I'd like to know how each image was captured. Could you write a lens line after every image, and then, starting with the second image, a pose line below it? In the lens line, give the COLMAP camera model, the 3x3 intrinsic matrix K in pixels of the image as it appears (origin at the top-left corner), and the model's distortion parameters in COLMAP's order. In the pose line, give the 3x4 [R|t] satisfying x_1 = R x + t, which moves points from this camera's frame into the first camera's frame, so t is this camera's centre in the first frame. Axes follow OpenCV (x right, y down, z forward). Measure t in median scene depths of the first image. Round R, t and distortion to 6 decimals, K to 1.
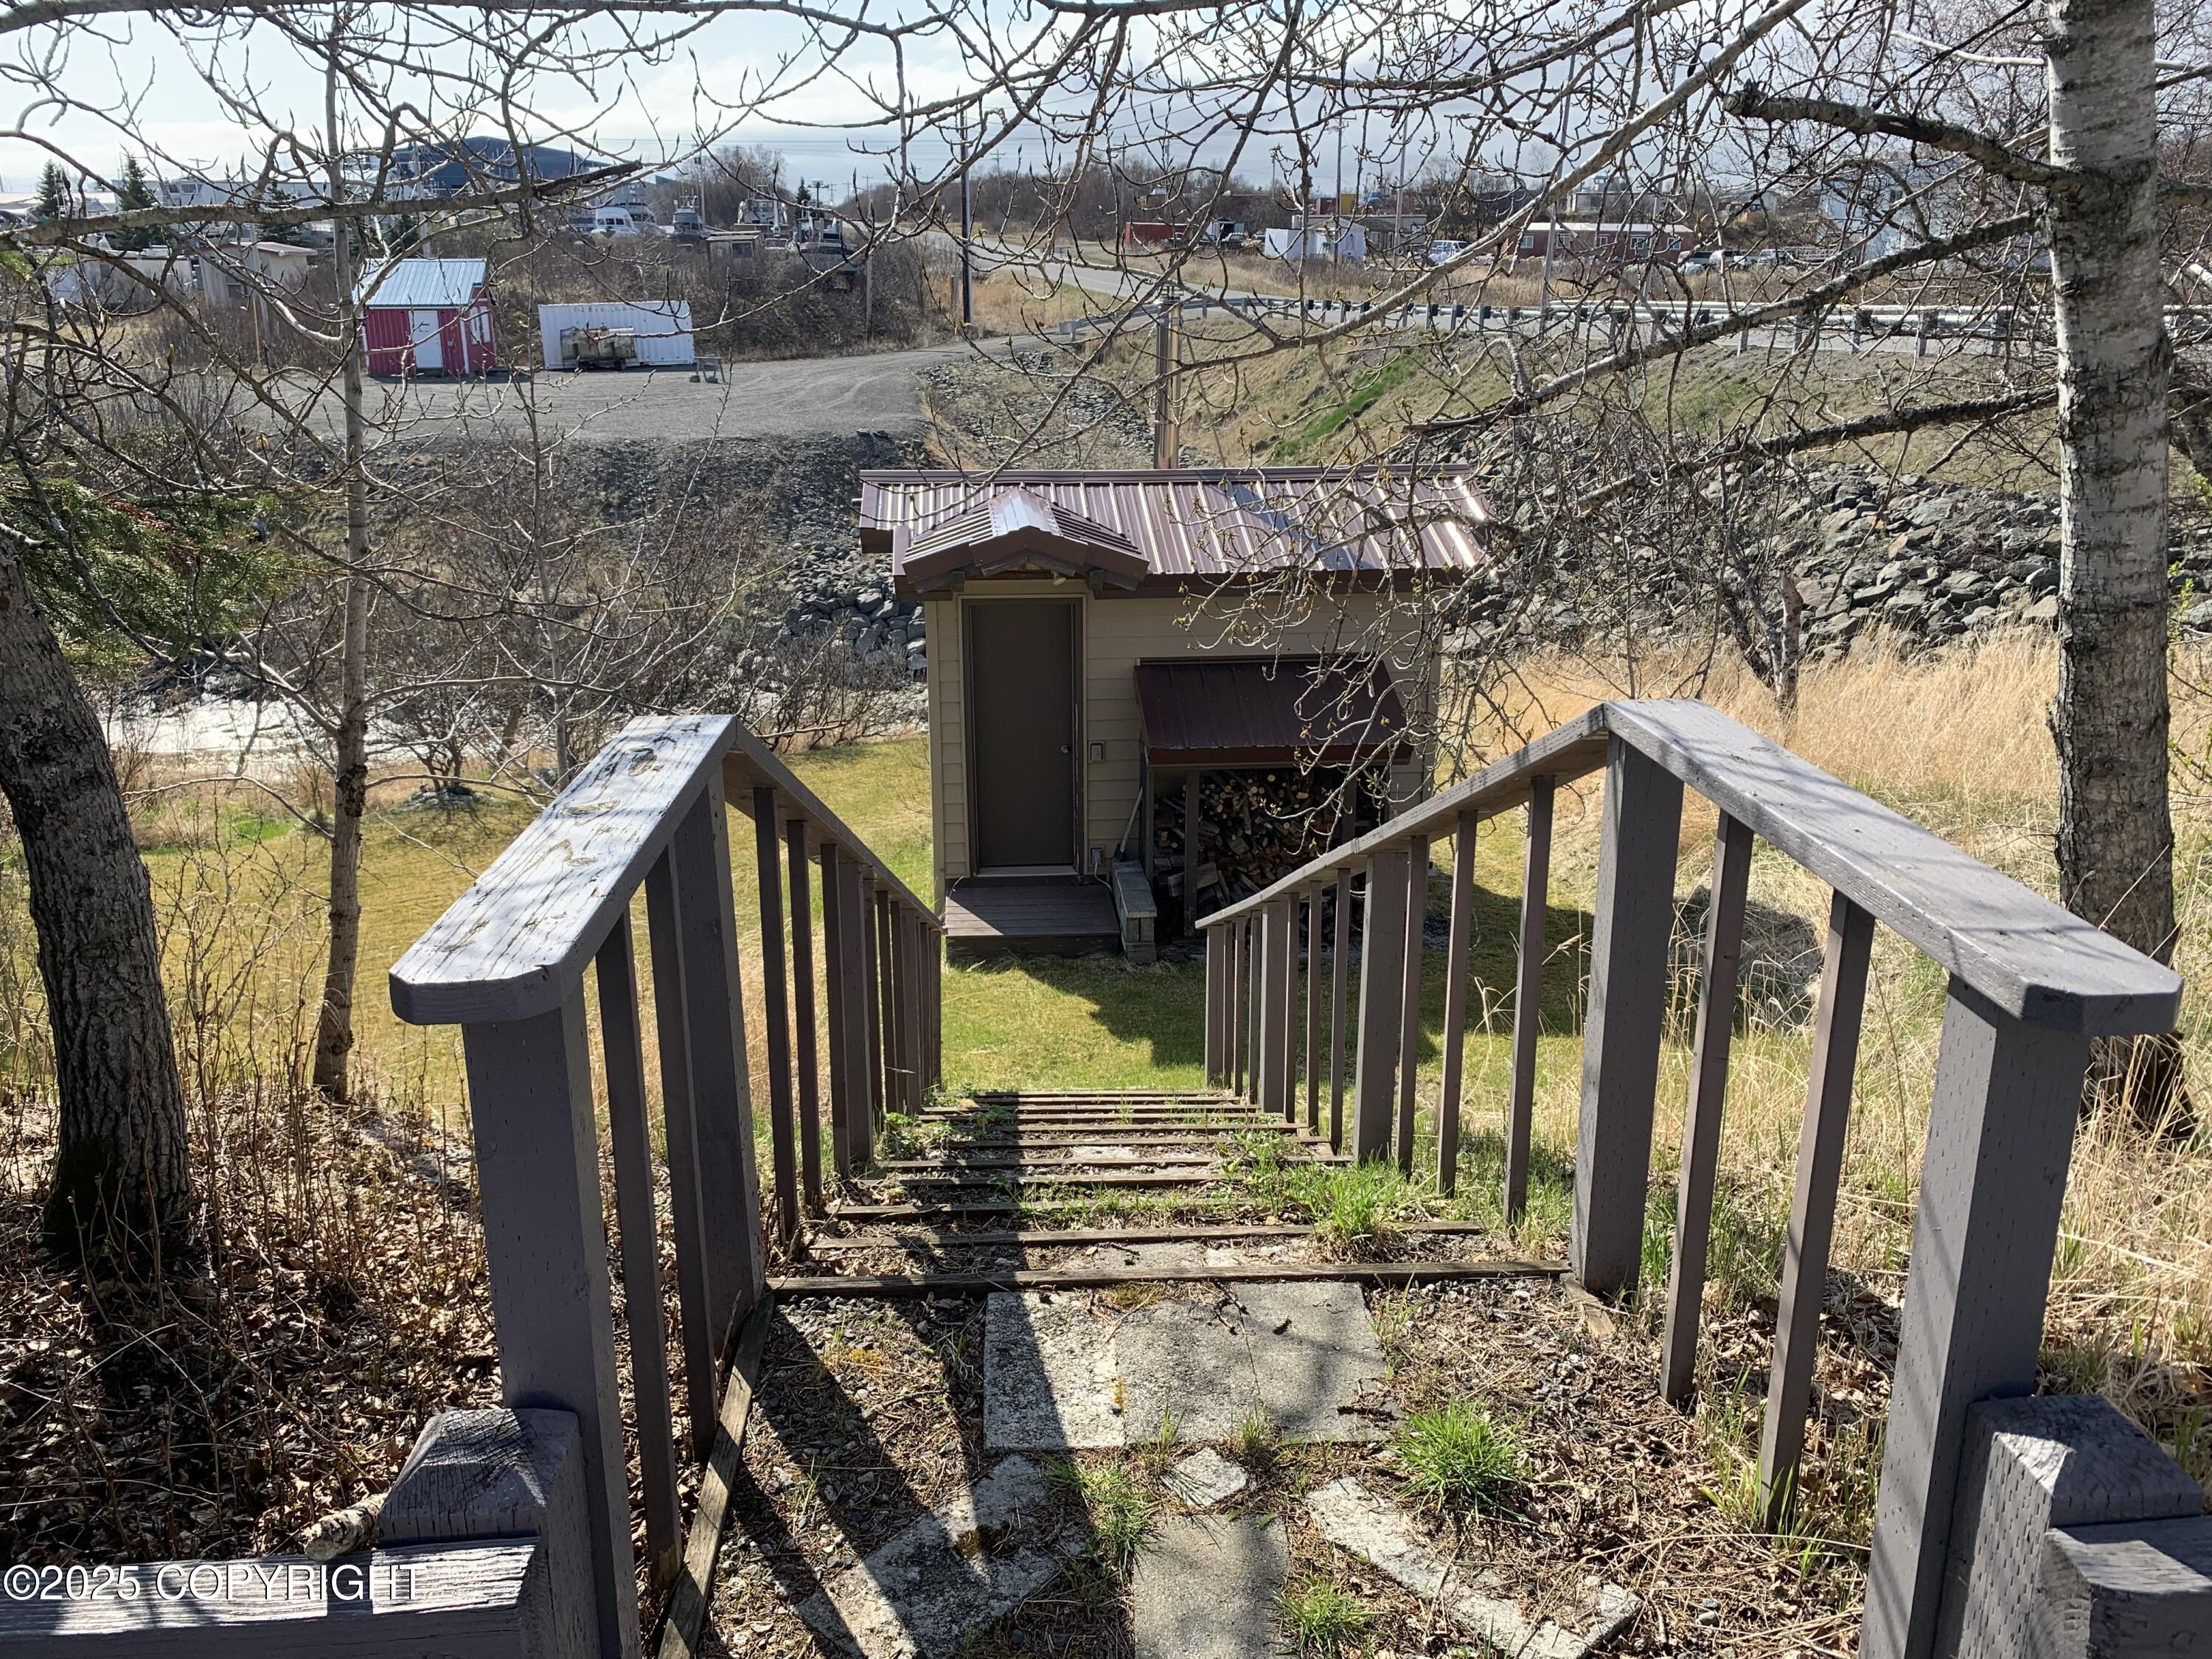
lens RADIAL K [[1688.8, 0, 1106.4], [0, 1688.8, 829.2], [0, 0, 1]] dist [0.015299, 0.002754]
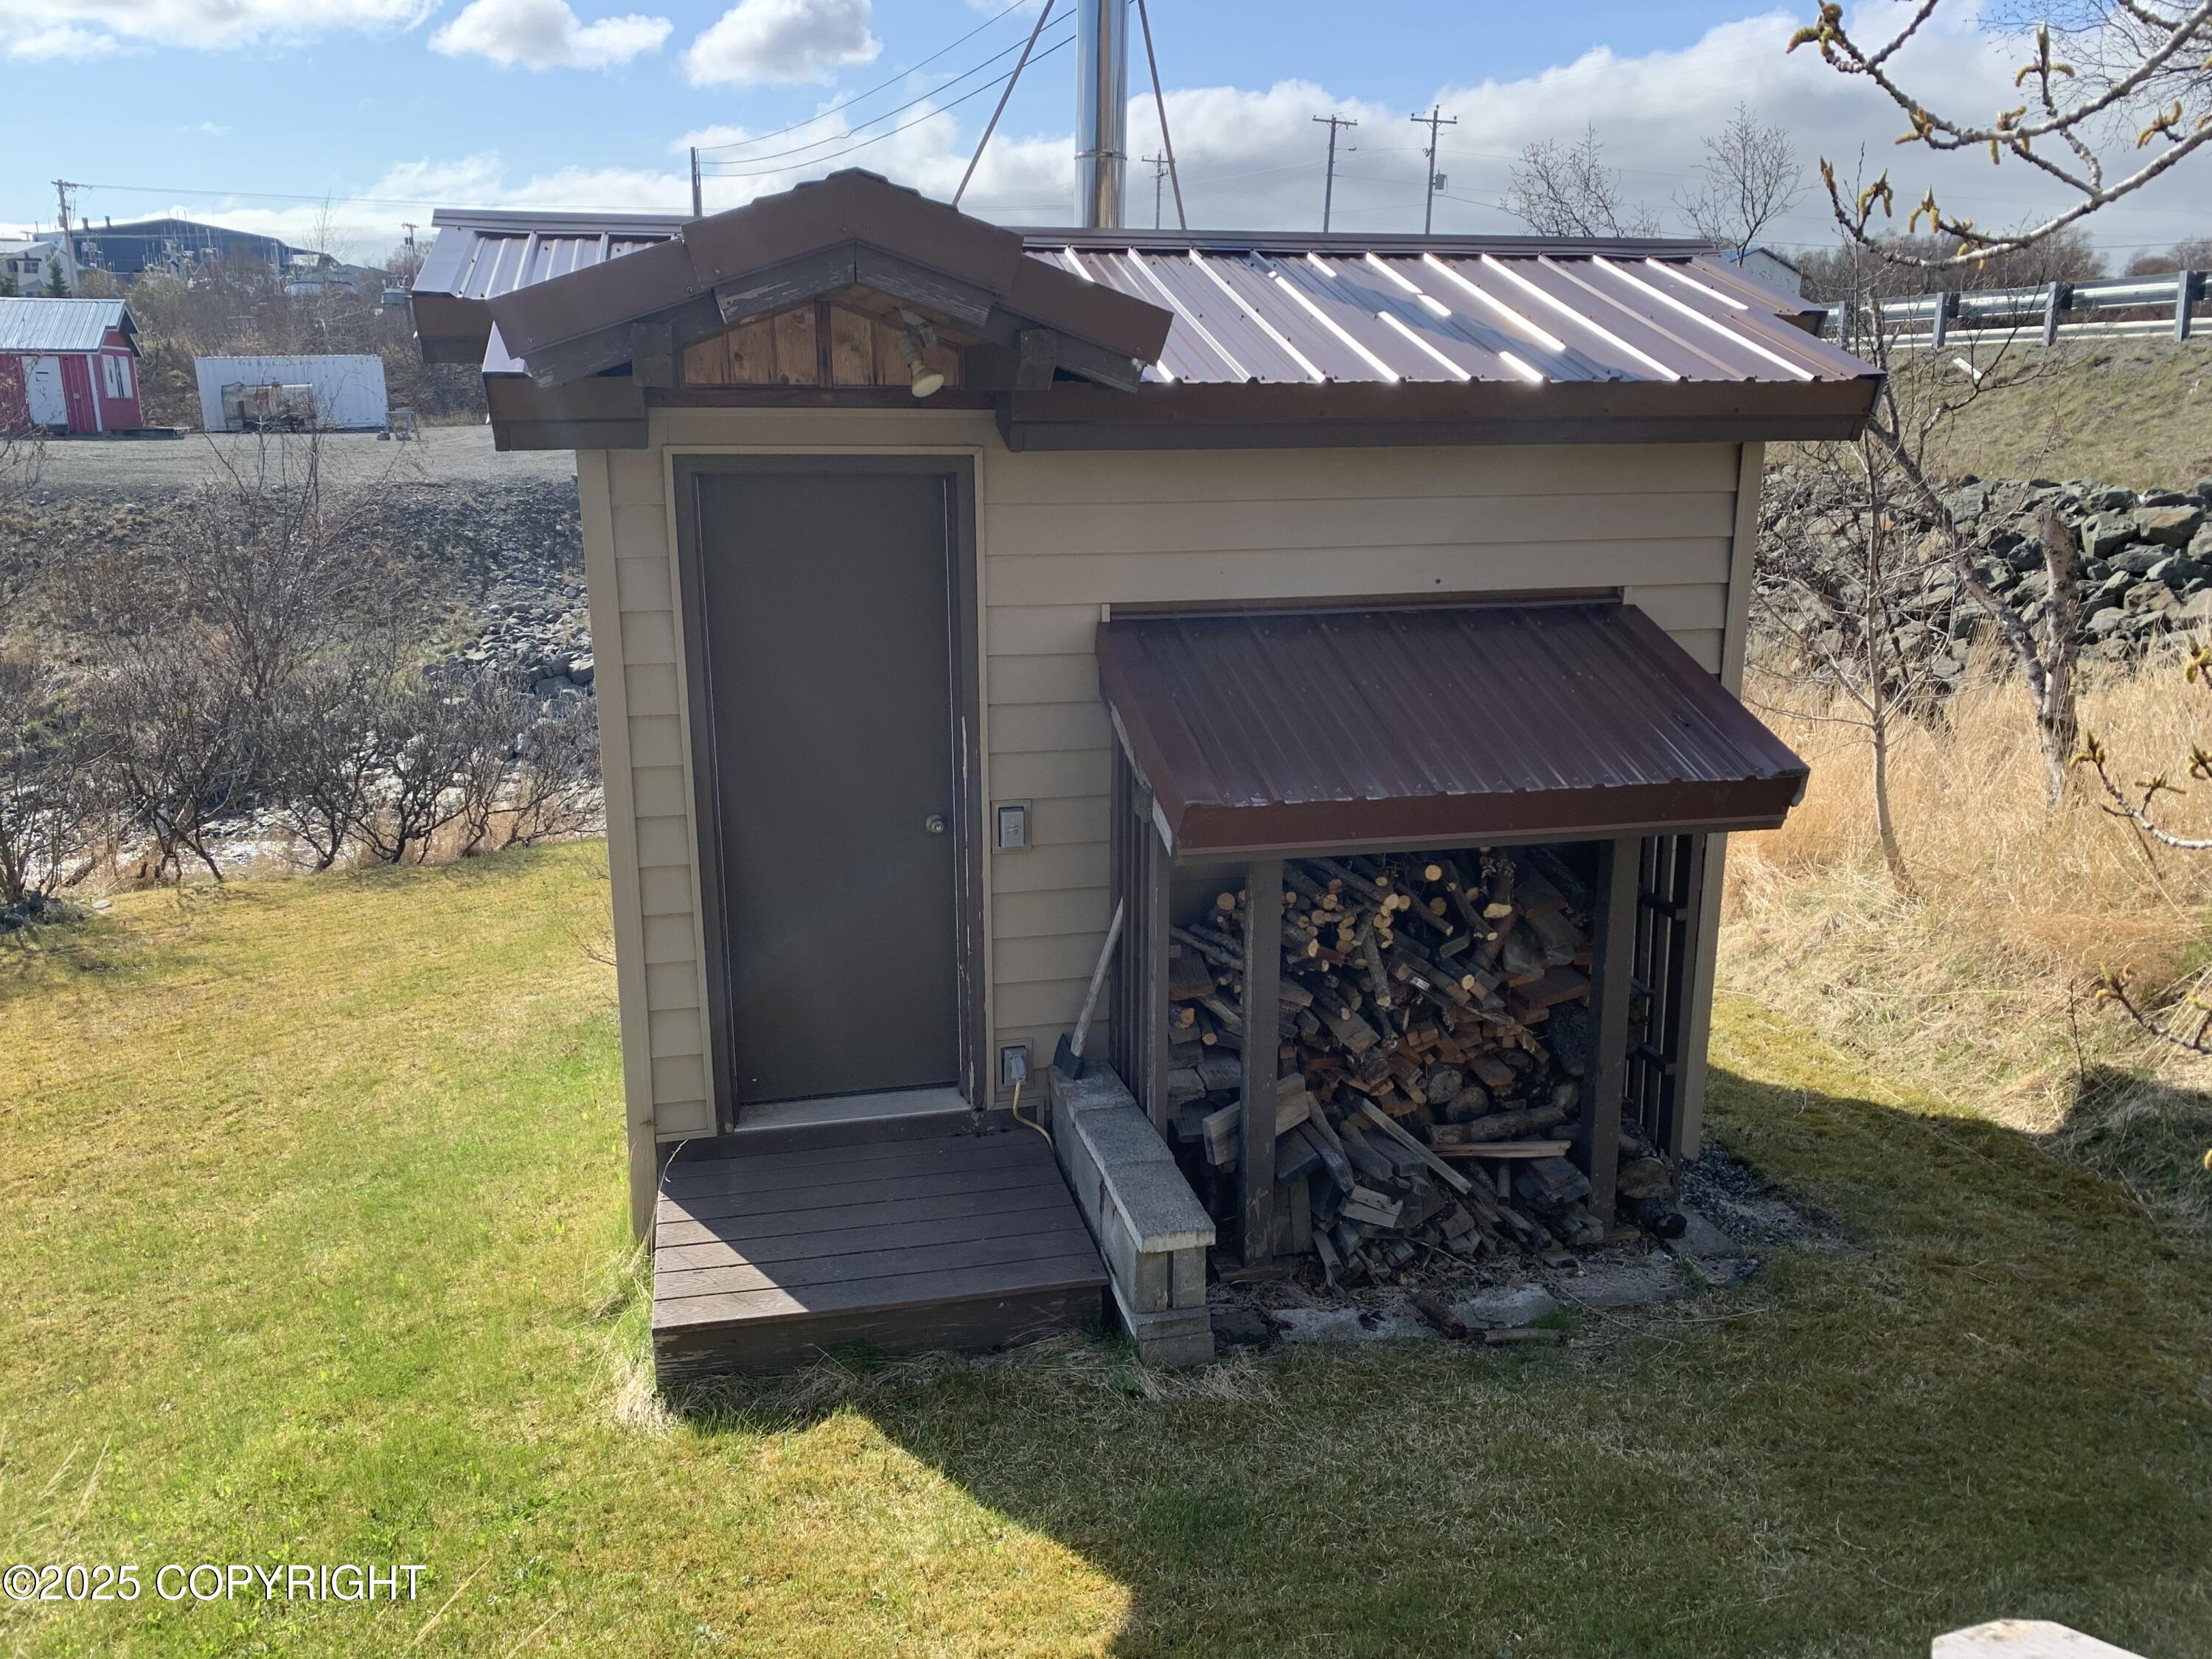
lens RADIAL K [[1688.8, 0, 1106.3], [0, 1688.8, 824.5], [0, 0, 1]] dist [0.015299, 0.002754]
pose [[0.989335, -0.032619, 0.141962, -0.040345], [0.041241, 0.997451, -0.058224, -0.019210], [-0.139701, 0.063458, 0.988158, 0.541581]]
